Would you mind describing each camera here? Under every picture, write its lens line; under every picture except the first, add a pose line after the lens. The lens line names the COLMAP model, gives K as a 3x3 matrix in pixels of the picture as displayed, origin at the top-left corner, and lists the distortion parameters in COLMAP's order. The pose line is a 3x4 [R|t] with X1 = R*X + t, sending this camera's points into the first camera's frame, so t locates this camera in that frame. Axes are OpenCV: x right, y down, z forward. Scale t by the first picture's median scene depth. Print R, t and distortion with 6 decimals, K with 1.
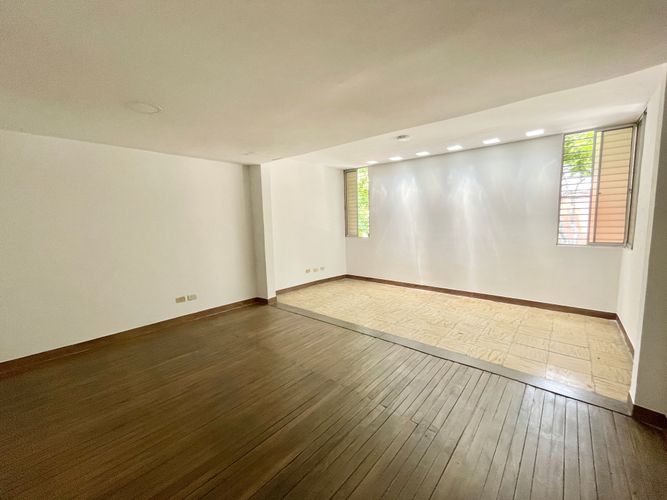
lens RADIAL K [[273.0, 0, 334.5], [0, 273.0, 251.3], [0, 0, 1]] dist [-0.009671, -0.000066]
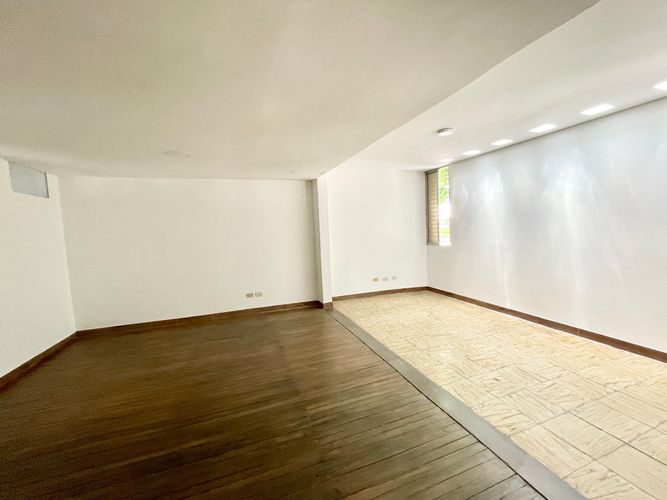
lens RADIAL K [[273.0, 0, 334.5], [0, 273.0, 251.3], [0, 0, 1]] dist [-0.009671, -0.000066]
pose [[0.871322, 0.026364, -0.490003, 0.309230], [-0.033008, 0.999443, -0.004920, -0.024217], [0.489600, 0.020460, 0.871707, 0.086913]]
